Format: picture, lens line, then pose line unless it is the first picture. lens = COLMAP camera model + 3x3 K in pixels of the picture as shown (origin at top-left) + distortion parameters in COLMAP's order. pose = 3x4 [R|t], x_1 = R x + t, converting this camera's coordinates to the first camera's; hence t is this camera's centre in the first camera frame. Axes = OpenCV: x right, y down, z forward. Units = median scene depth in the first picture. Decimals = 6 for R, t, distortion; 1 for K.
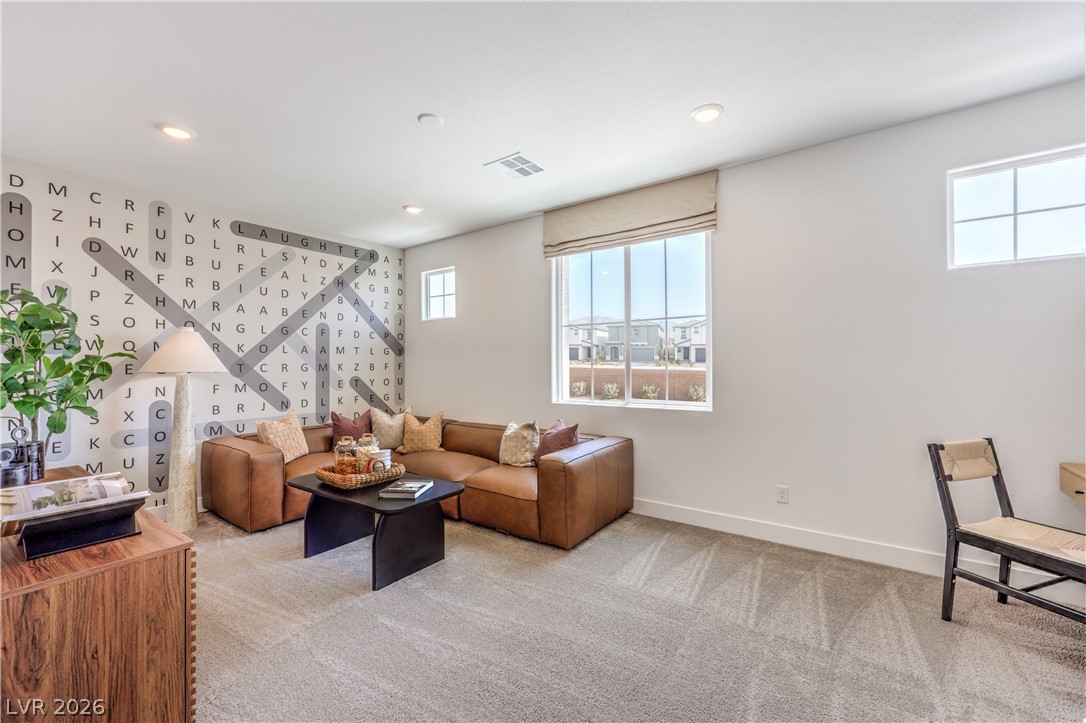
lens RADIAL K [[449.5, 0, 550.2], [0, 449.5, 357.2], [0, 0, 1]] dist [0.002962, 0.000392]
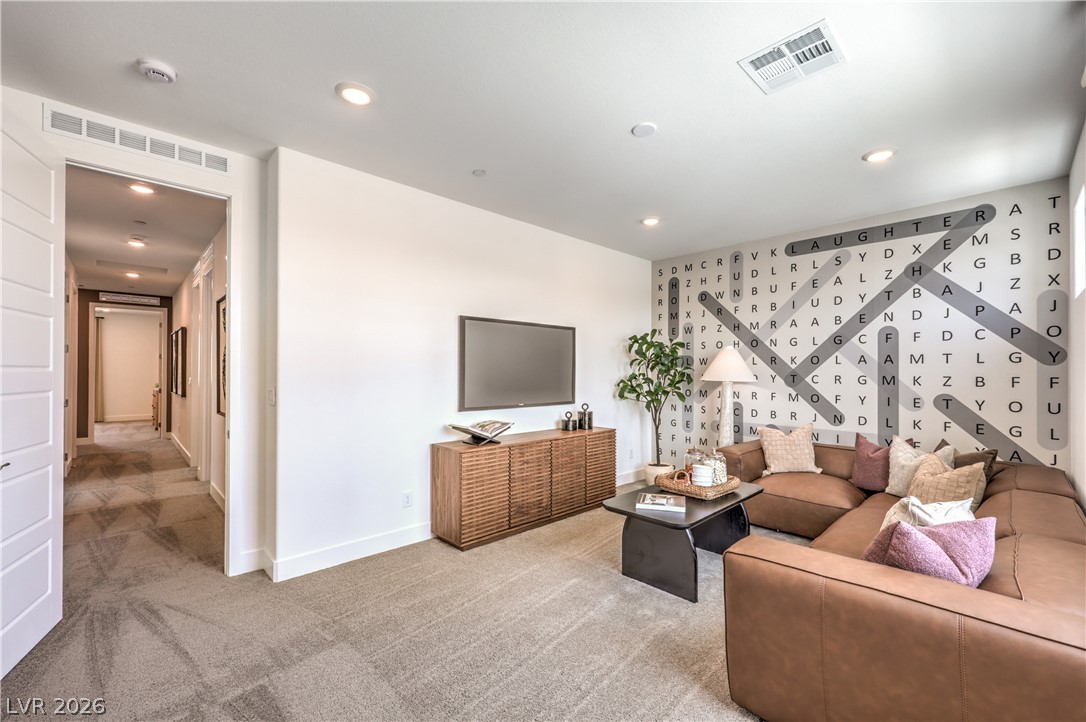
lens RADIAL K [[427.8, 0, 549.8], [0, 427.8, 369.5], [0, 0, 1]] dist [0.000900, 0.000160]
pose [[-0.162769, -0.004888, -0.986652, 0.379910], [0.004603, 0.999973, -0.005714, 0.004685], [0.986653, -0.005471, -0.162742, 0.543339]]
